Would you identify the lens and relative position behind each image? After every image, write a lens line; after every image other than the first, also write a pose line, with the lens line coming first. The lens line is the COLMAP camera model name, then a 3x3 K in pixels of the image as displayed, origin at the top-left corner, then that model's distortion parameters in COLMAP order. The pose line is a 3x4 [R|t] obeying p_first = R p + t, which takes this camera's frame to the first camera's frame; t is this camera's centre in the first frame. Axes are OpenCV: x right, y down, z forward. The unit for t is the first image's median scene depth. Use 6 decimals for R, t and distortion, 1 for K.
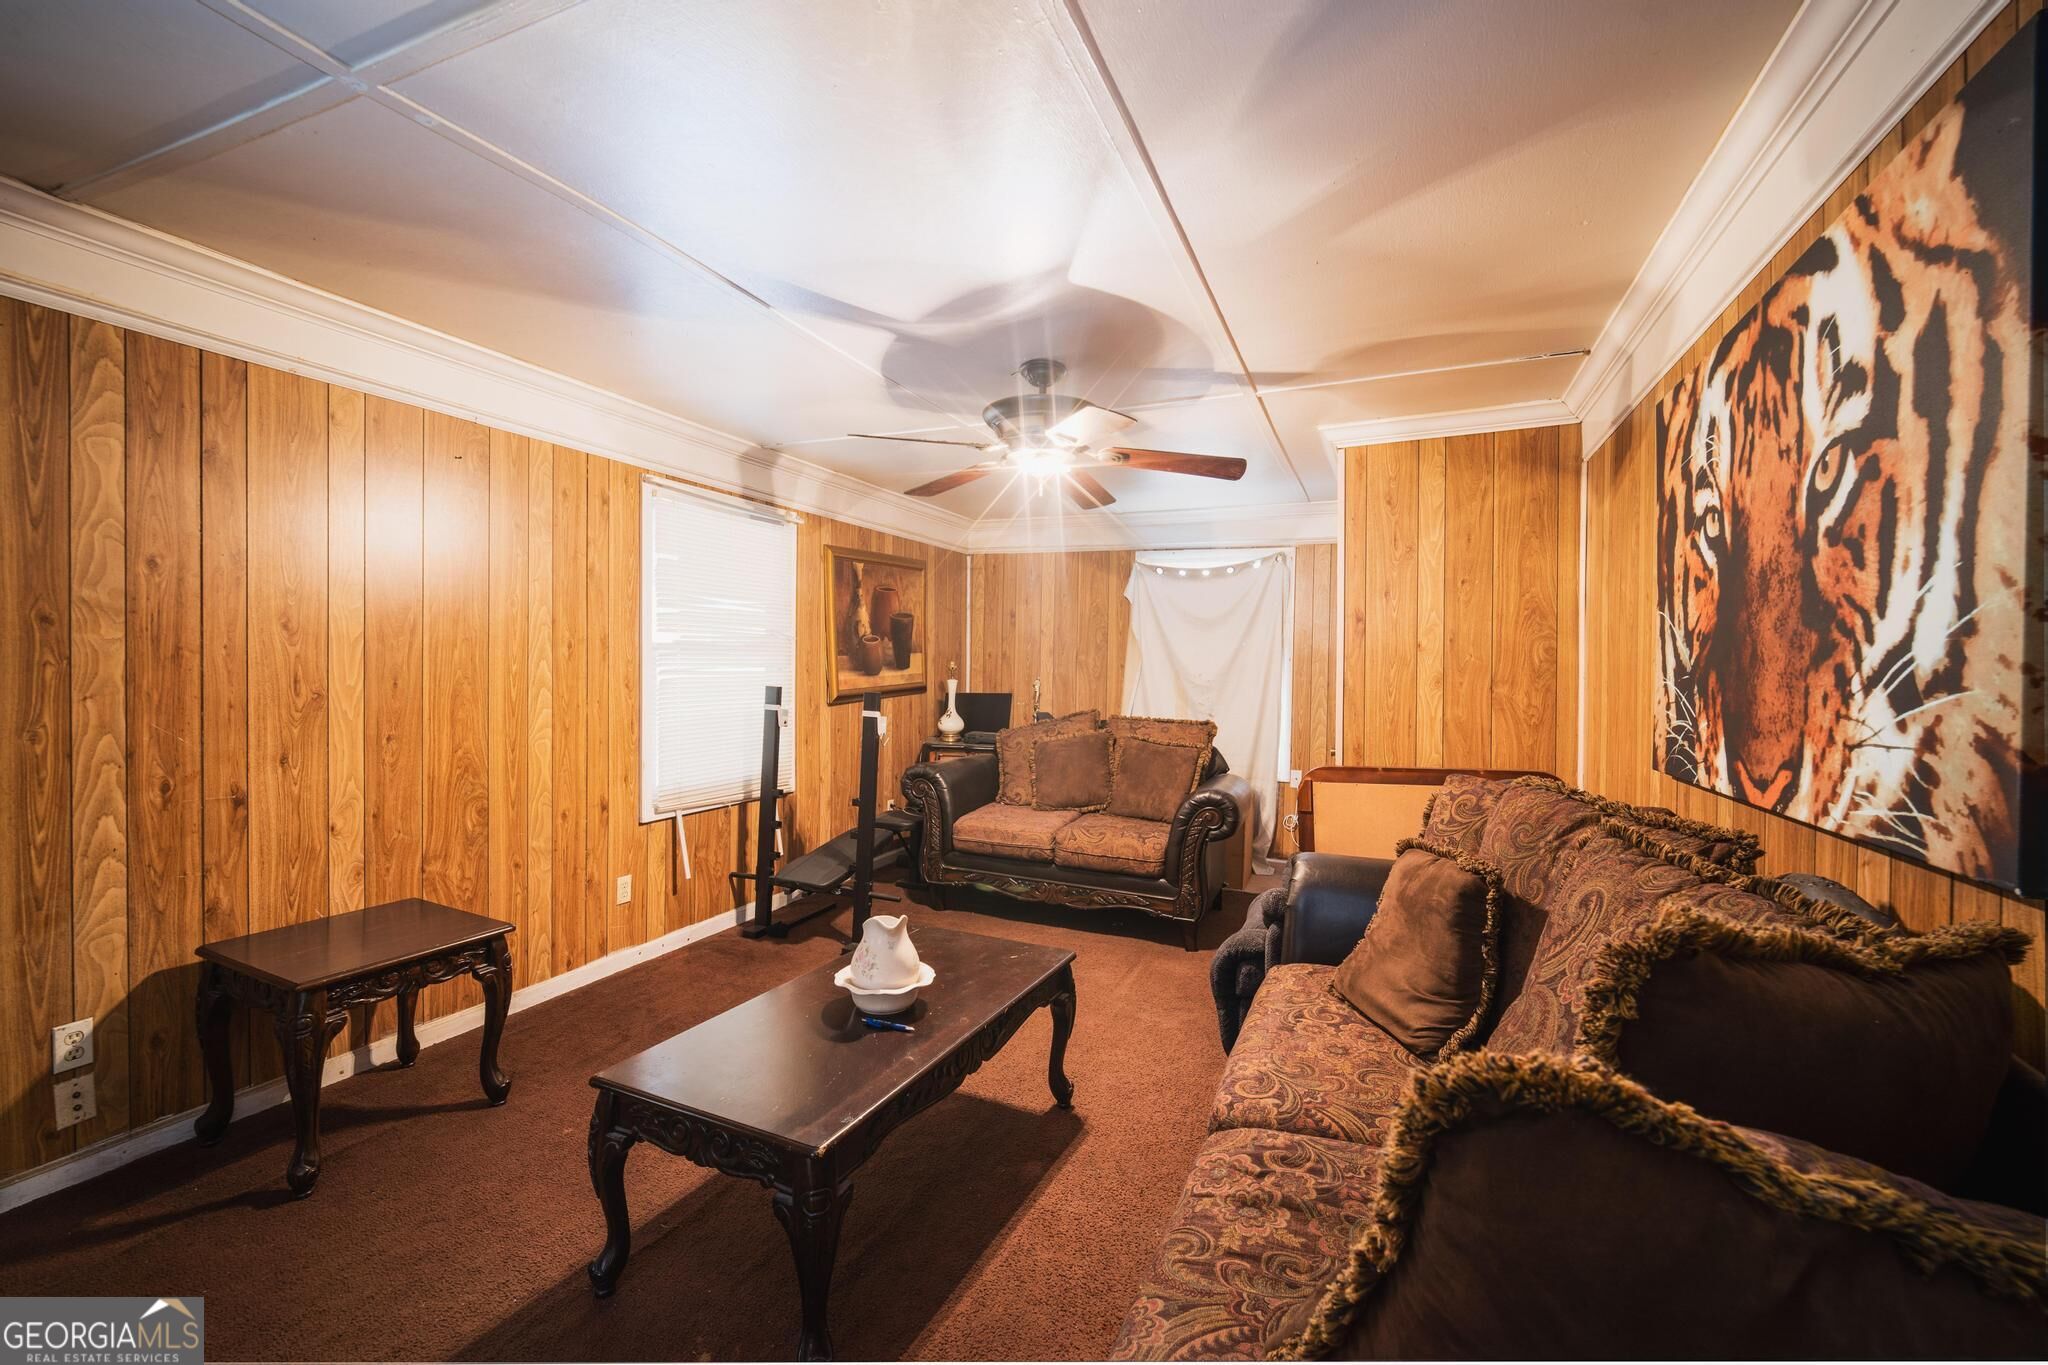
lens RADIAL K [[863.9, 0, 1024.0], [0, 863.9, 682.5], [0, 0, 1]] dist [-0.000987, -0.007266]
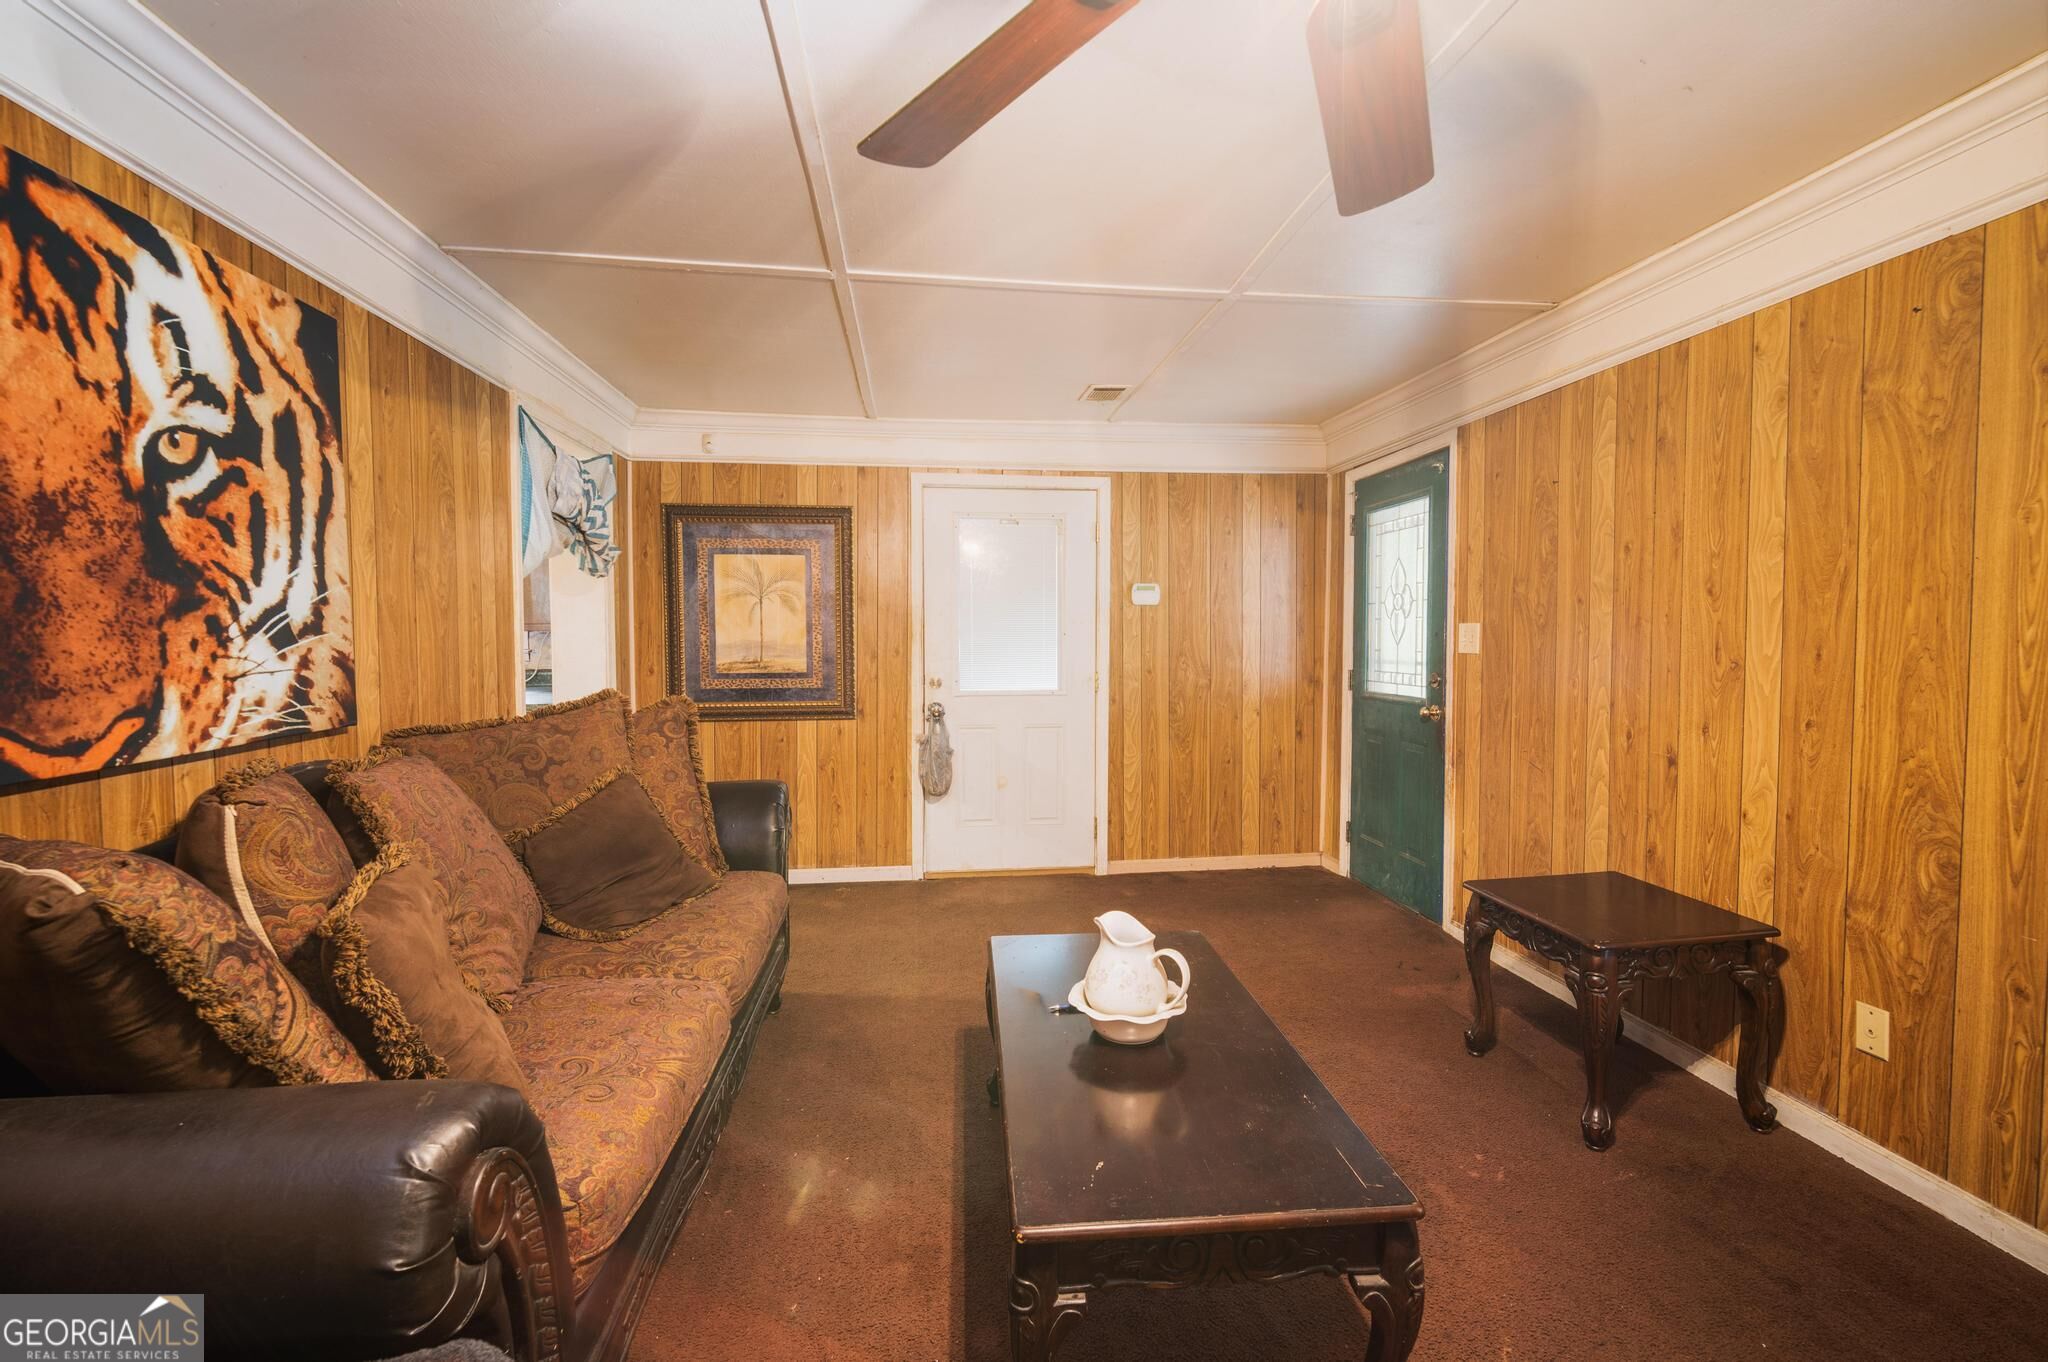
lens RADIAL K [[863.9, 0, 1024.0], [0, 863.9, 681.0], [0, 0, 1]] dist [-0.000987, -0.007266]
pose [[-0.868209, 0.016696, -0.495917, 0.506835], [-0.016159, 0.997952, 0.061888, -0.021195], [0.495935, 0.061745, -0.866162, 2.515511]]
